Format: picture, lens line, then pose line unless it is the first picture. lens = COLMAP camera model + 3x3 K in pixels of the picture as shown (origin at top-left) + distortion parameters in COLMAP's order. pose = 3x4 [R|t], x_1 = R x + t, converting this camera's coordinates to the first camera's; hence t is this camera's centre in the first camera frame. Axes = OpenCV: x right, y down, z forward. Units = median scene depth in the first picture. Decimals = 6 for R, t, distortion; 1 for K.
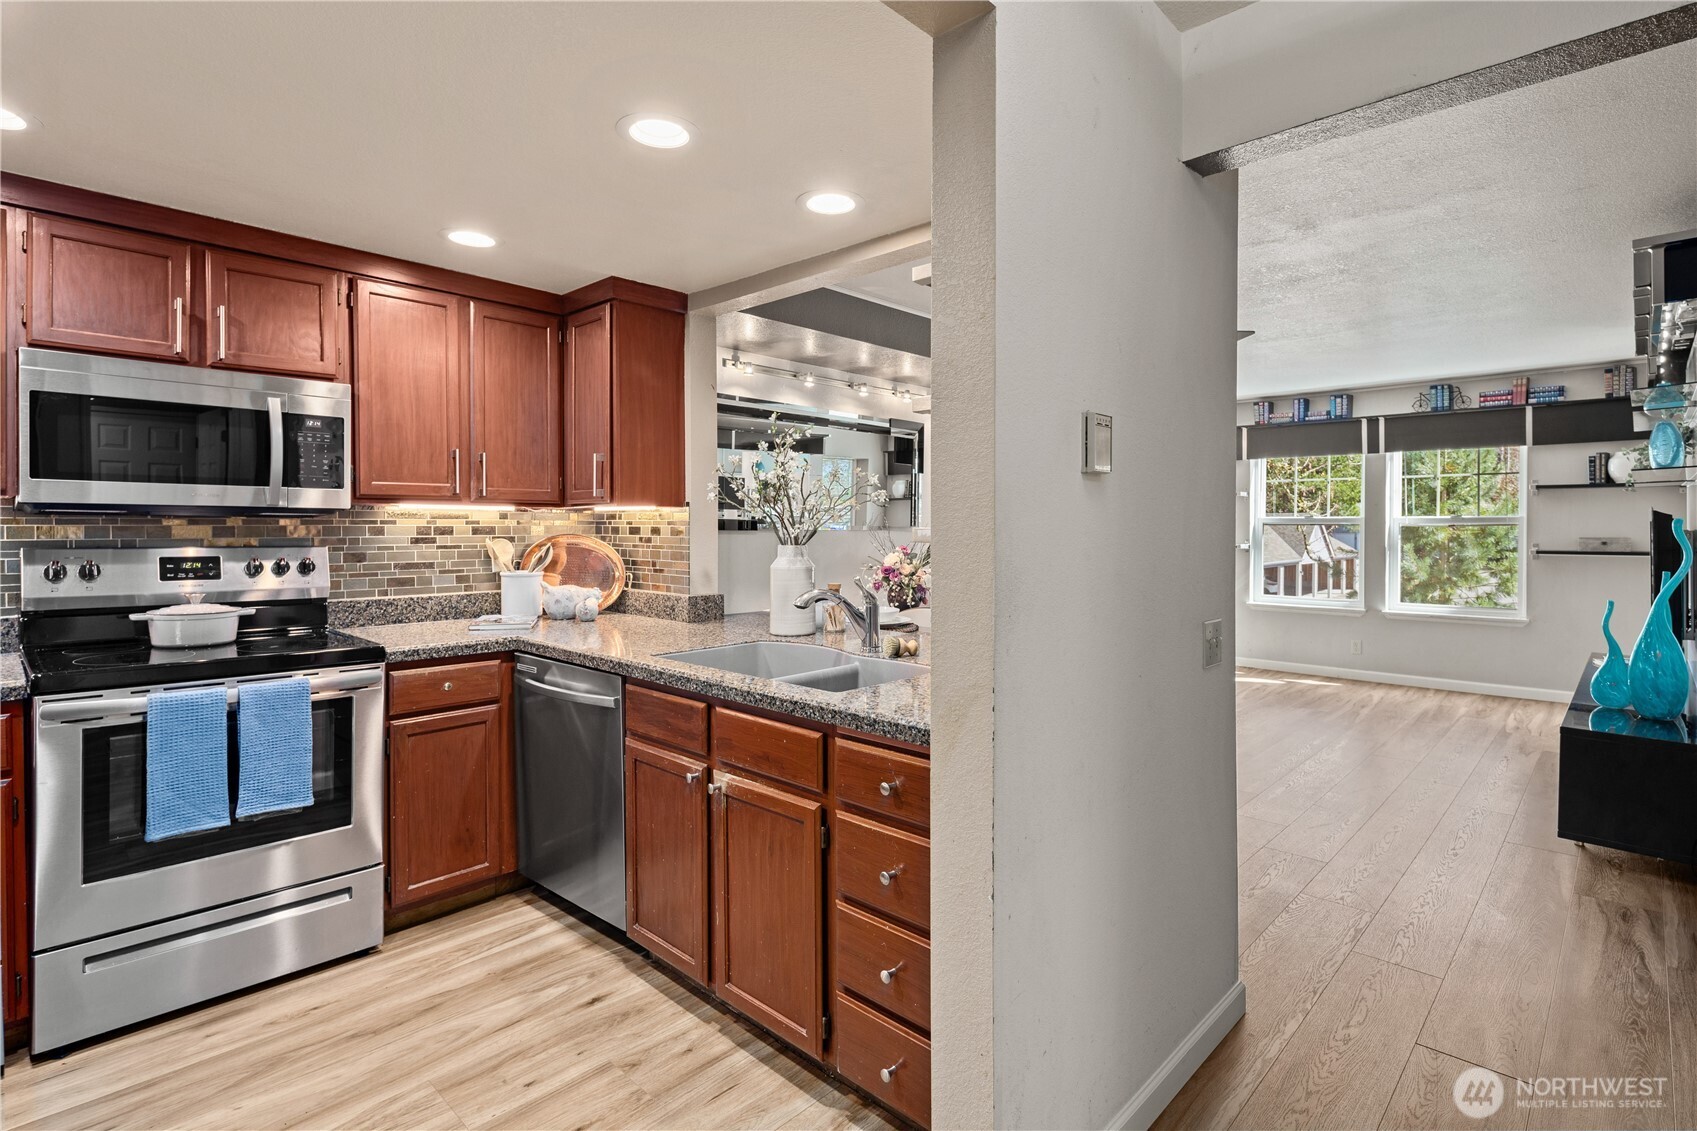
lens RADIAL K [[829.6, 0, 840.3], [0, 829.6, 537.2], [0, 0, 1]] dist [0.006733, -0.004170]
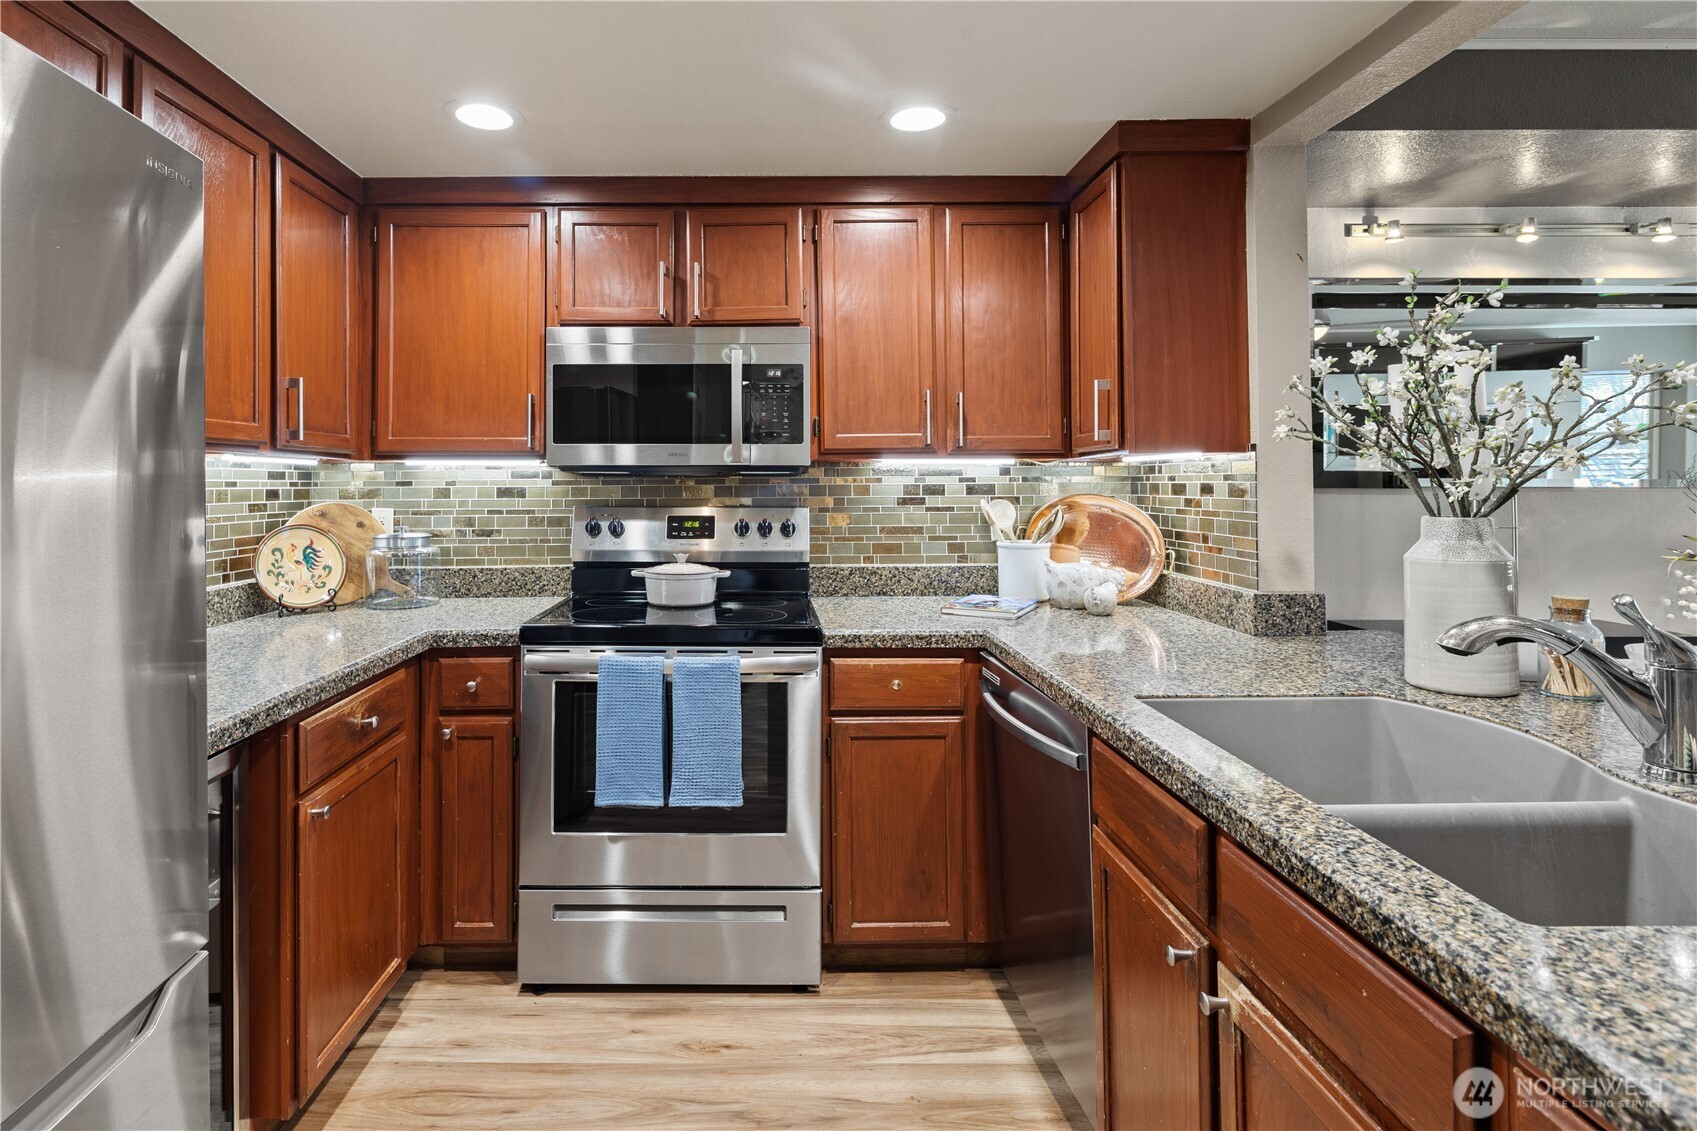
lens RADIAL K [[829.6, 0, 766.3], [0, 829.6, 476.7], [0, 0, 1]] dist [0.006733, -0.004170]
pose [[0.692377, -0.013200, -0.721415, 0.016670], [-0.003200, 0.999767, -0.021363, -0.002518], [0.721529, 0.017100, 0.692173, 0.289692]]
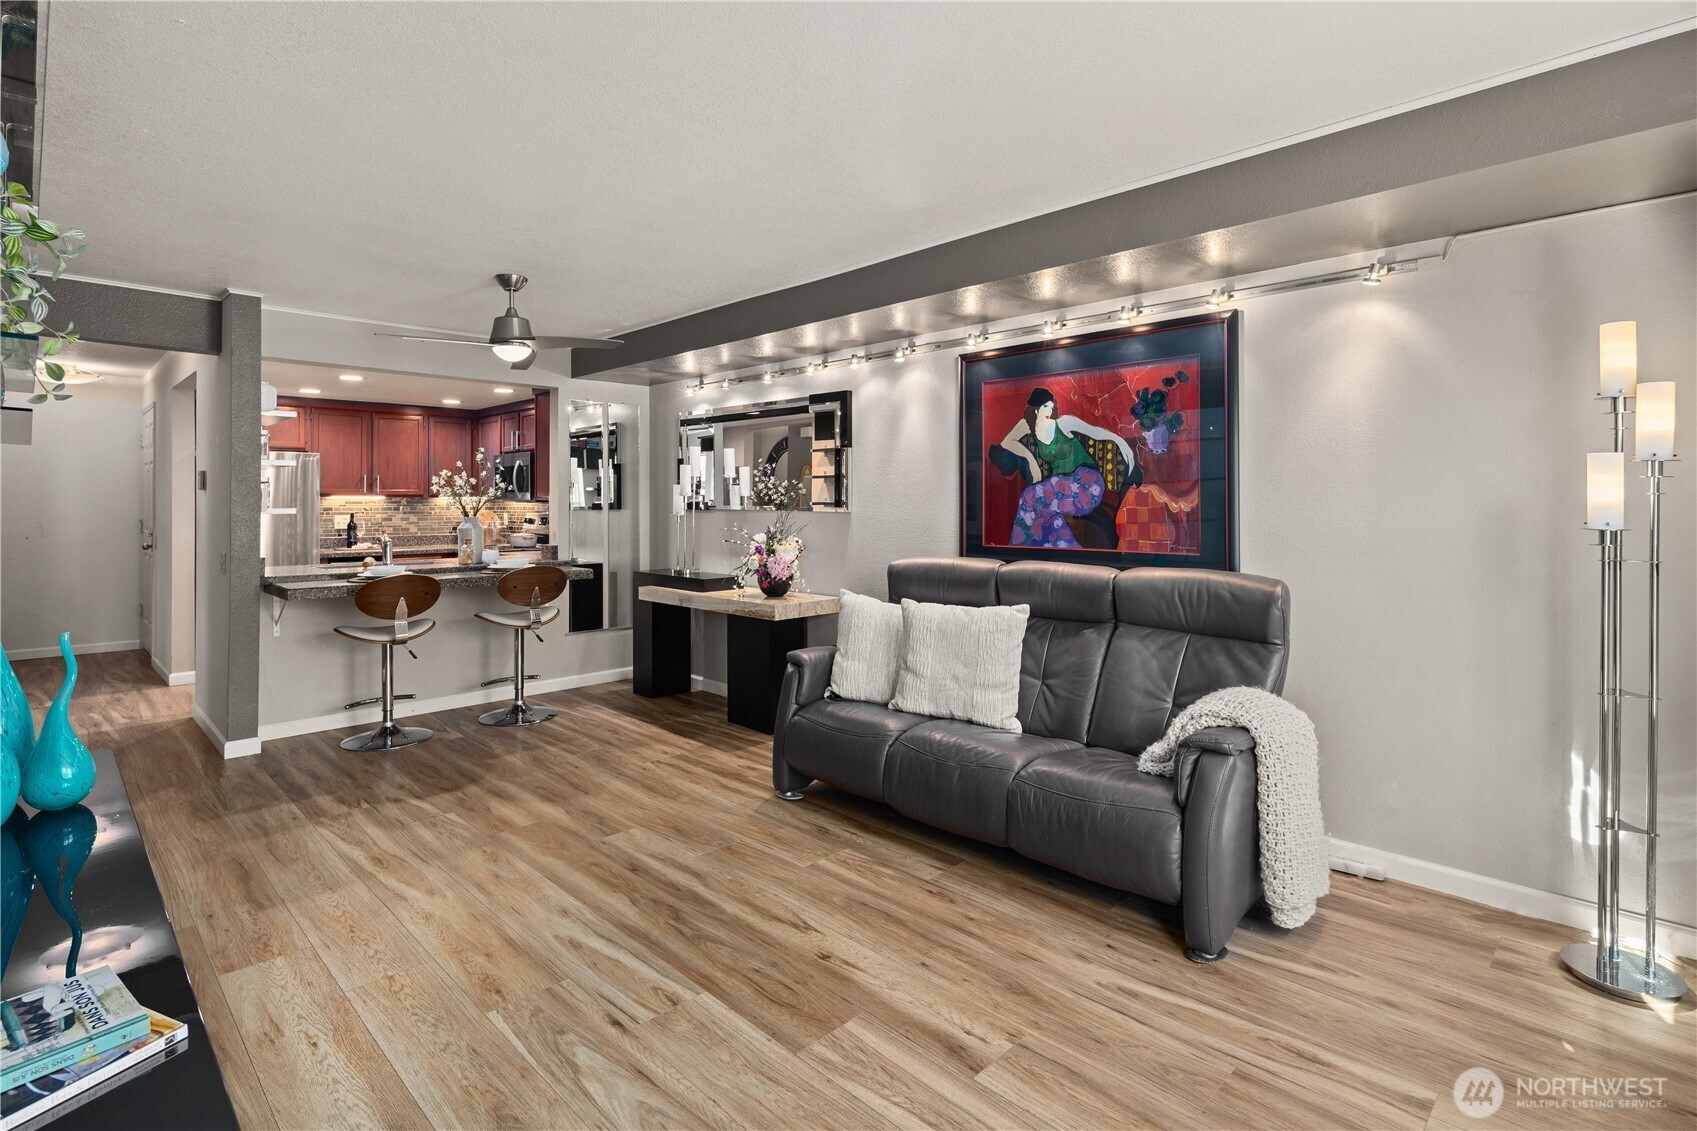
lens RADIAL K [[829.6, 0, 849.4], [0, 829.6, 494.2], [0, 0, 1]] dist [0.006733, -0.004170]
pose [[-0.022152, -0.011469, -0.999689, 1.627568], [-0.010955, 0.999877, -0.011228, -0.027871], [0.999695, 0.010703, -0.022275, 1.694162]]
